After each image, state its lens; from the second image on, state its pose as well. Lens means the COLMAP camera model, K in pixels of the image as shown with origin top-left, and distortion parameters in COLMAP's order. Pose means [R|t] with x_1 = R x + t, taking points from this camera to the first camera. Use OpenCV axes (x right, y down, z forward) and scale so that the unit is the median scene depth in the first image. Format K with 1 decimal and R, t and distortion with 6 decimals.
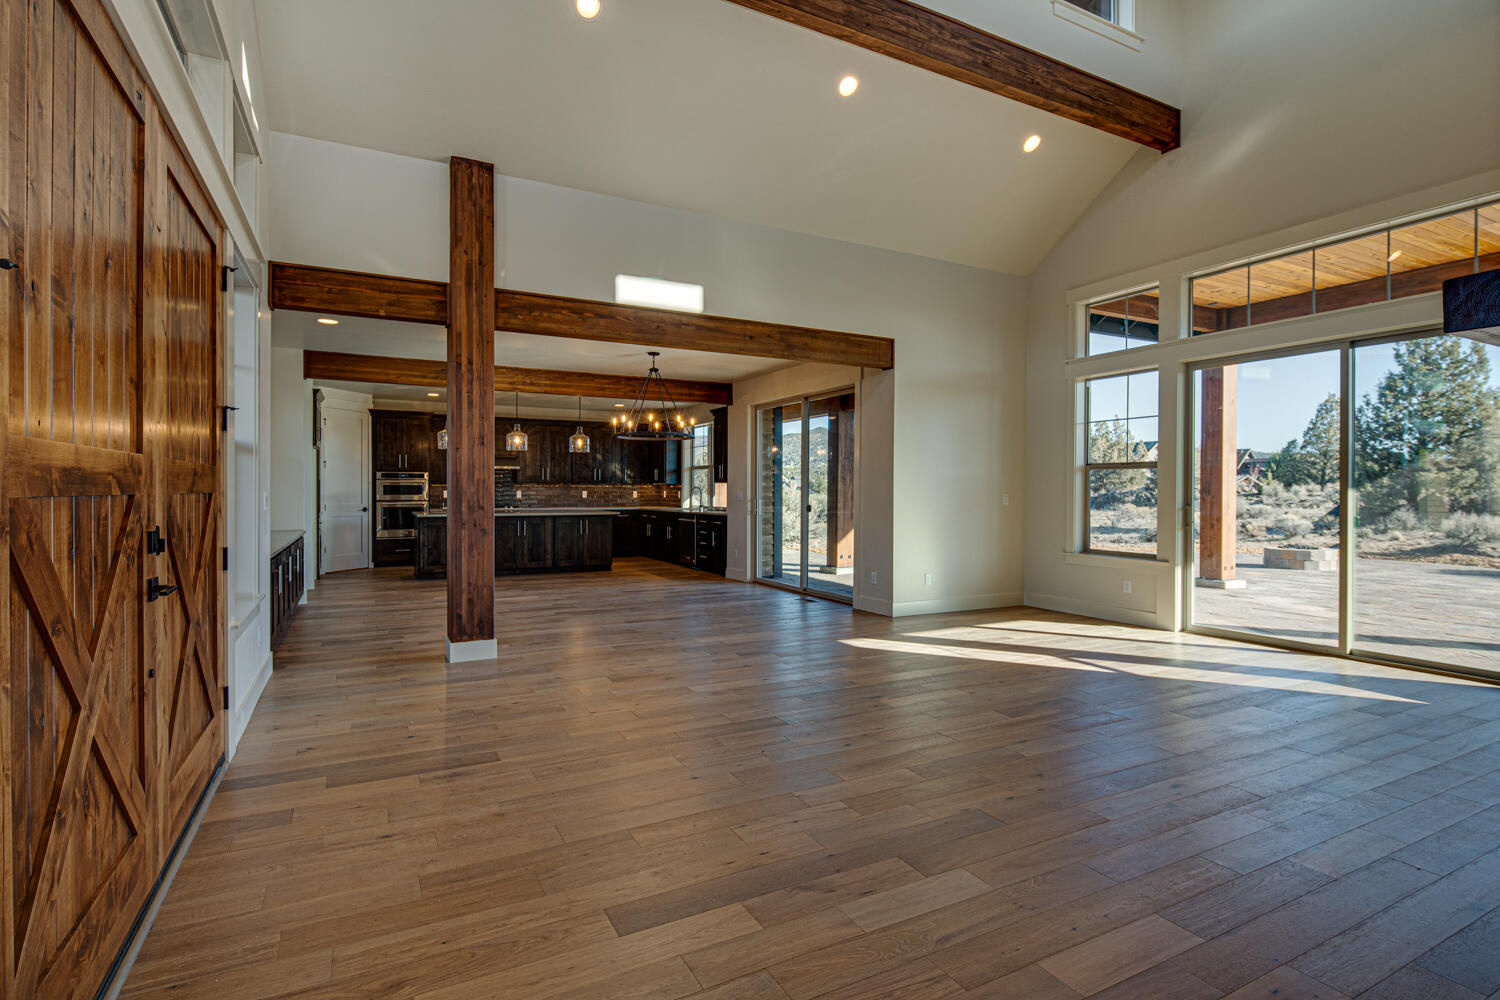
lens RADIAL K [[737.0, 0, 736.0], [0, 737.0, 499.9], [0, 0, 1]] dist [0.004441, -0.005125]
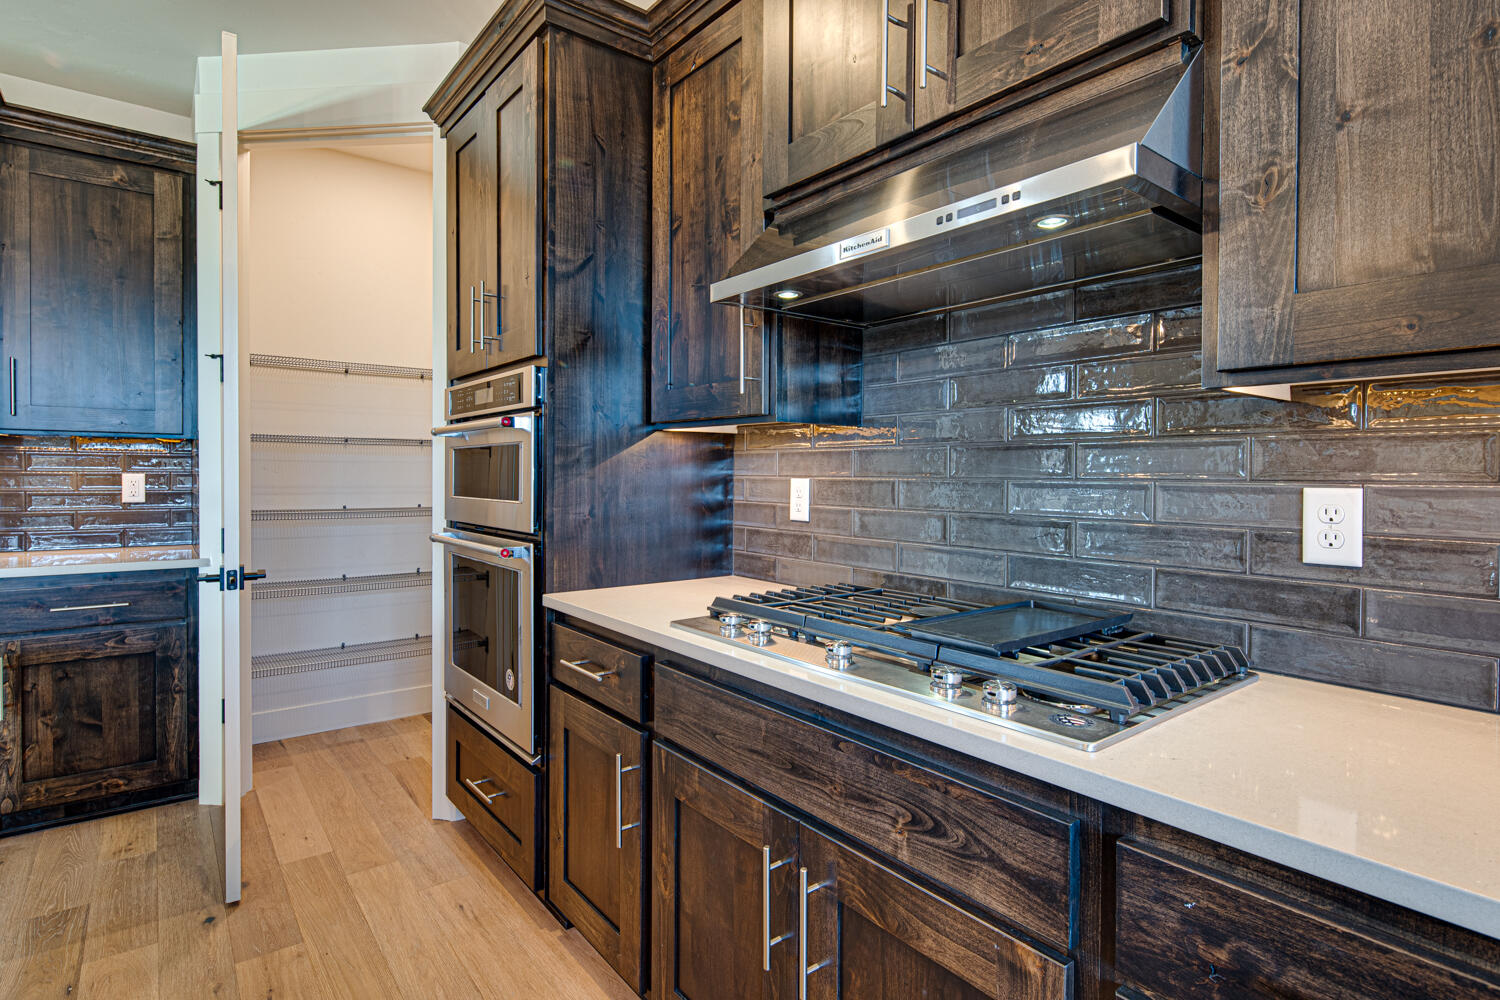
lens RADIAL K [[737.0, 0, 748.0], [0, 737.0, 493.2], [0, 0, 1]] dist [0.004441, -0.005125]
pose [[0.194832, 0.018135, -0.980669, -0.373500], [-0.021037, 0.999676, 0.014307, -0.018195], [0.980611, 0.017843, 0.195150, 1.524251]]
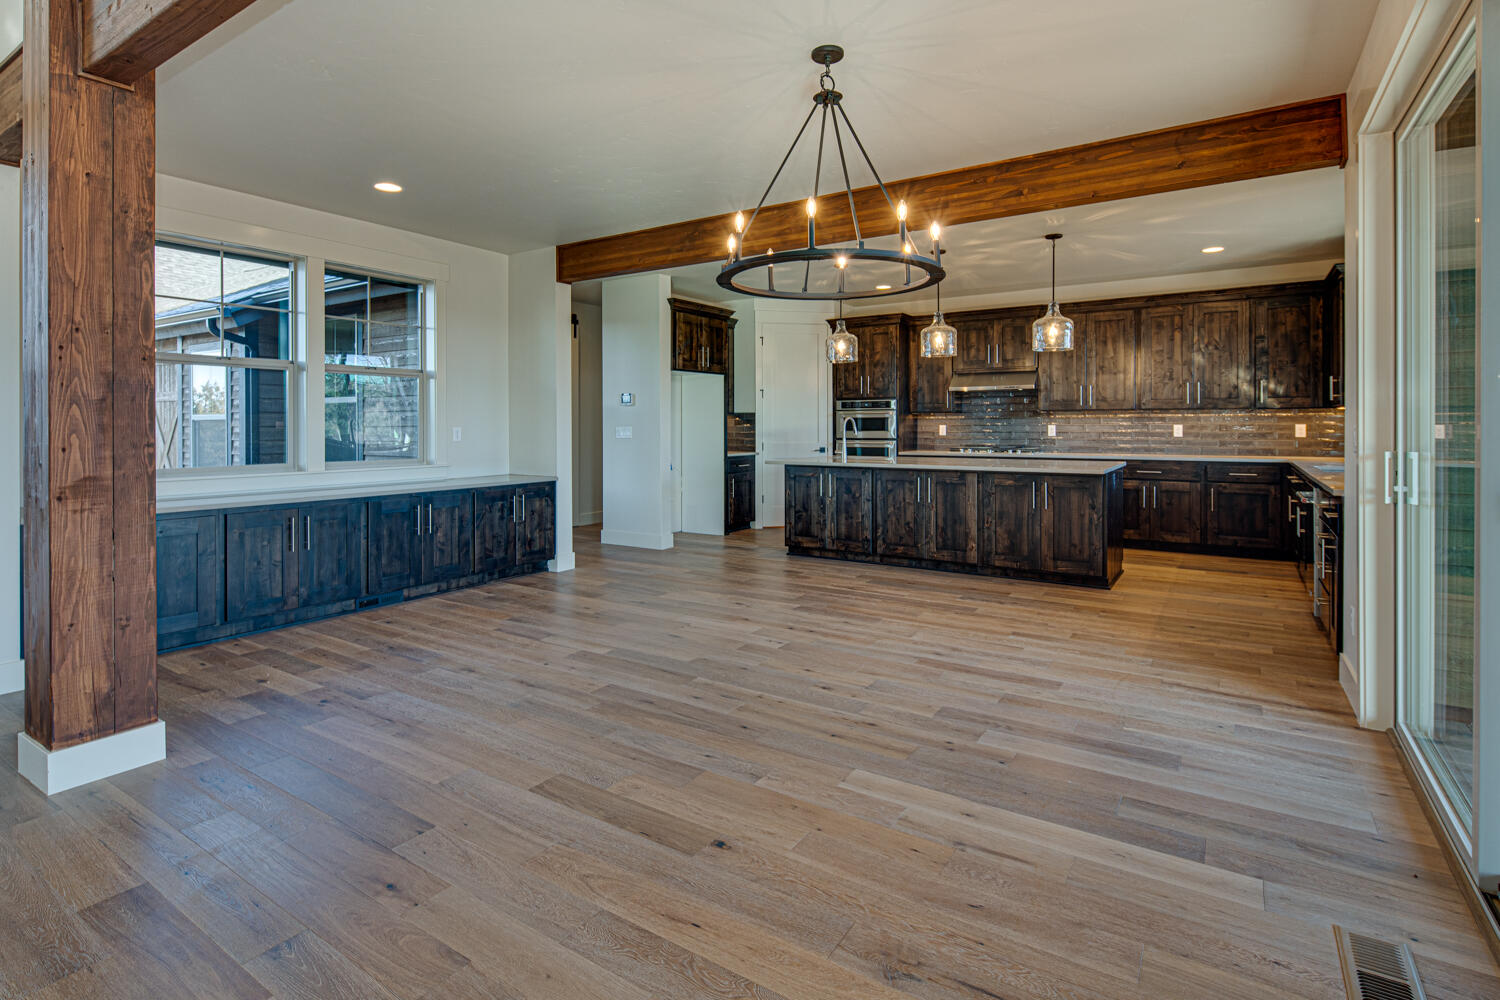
lens RADIAL K [[737.0, 0, 734.9], [0, 737.0, 425.4], [0, 0, 1]] dist [0.004441, -0.005125]
pose [[0.487509, -0.004774, -0.873105, 0.186908], [-0.005398, 0.999949, -0.008482, -0.008355], [0.873101, 0.008848, 0.487459, 0.781202]]
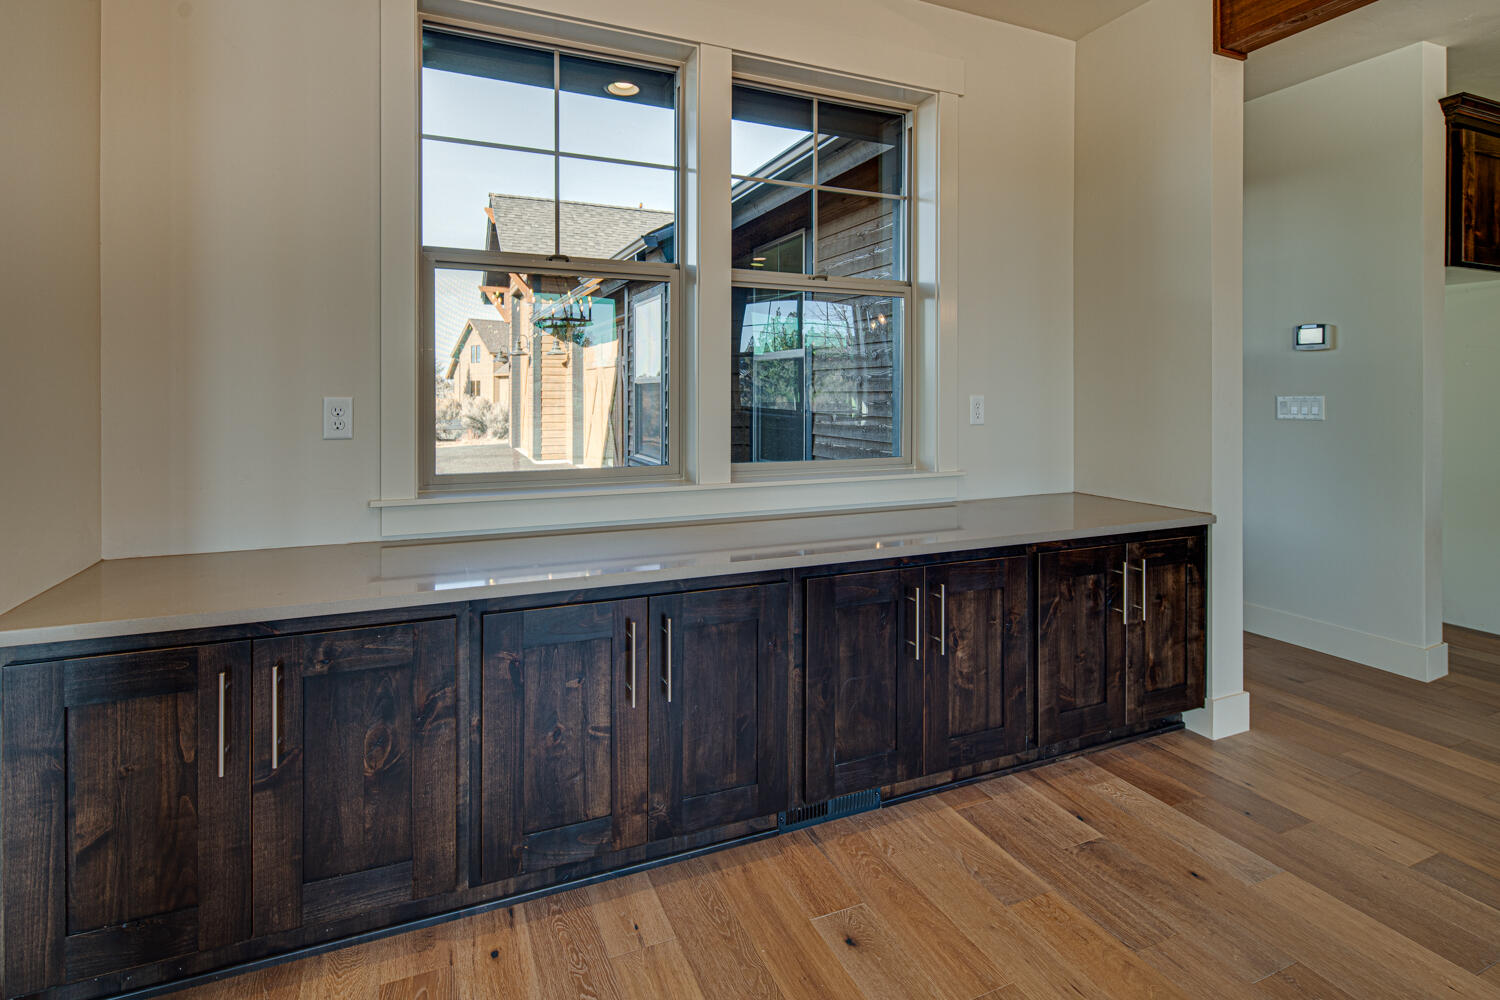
lens RADIAL K [[737.0, 0, 748.7], [0, 737.0, 392.9], [0, 0, 1]] dist [0.004441, -0.005125]
pose [[-0.054126, -0.000814, -0.998534, -0.241093], [-0.014147, 0.999900, -0.000048, -0.011268], [0.998434, 0.014124, -0.054132, 0.807606]]
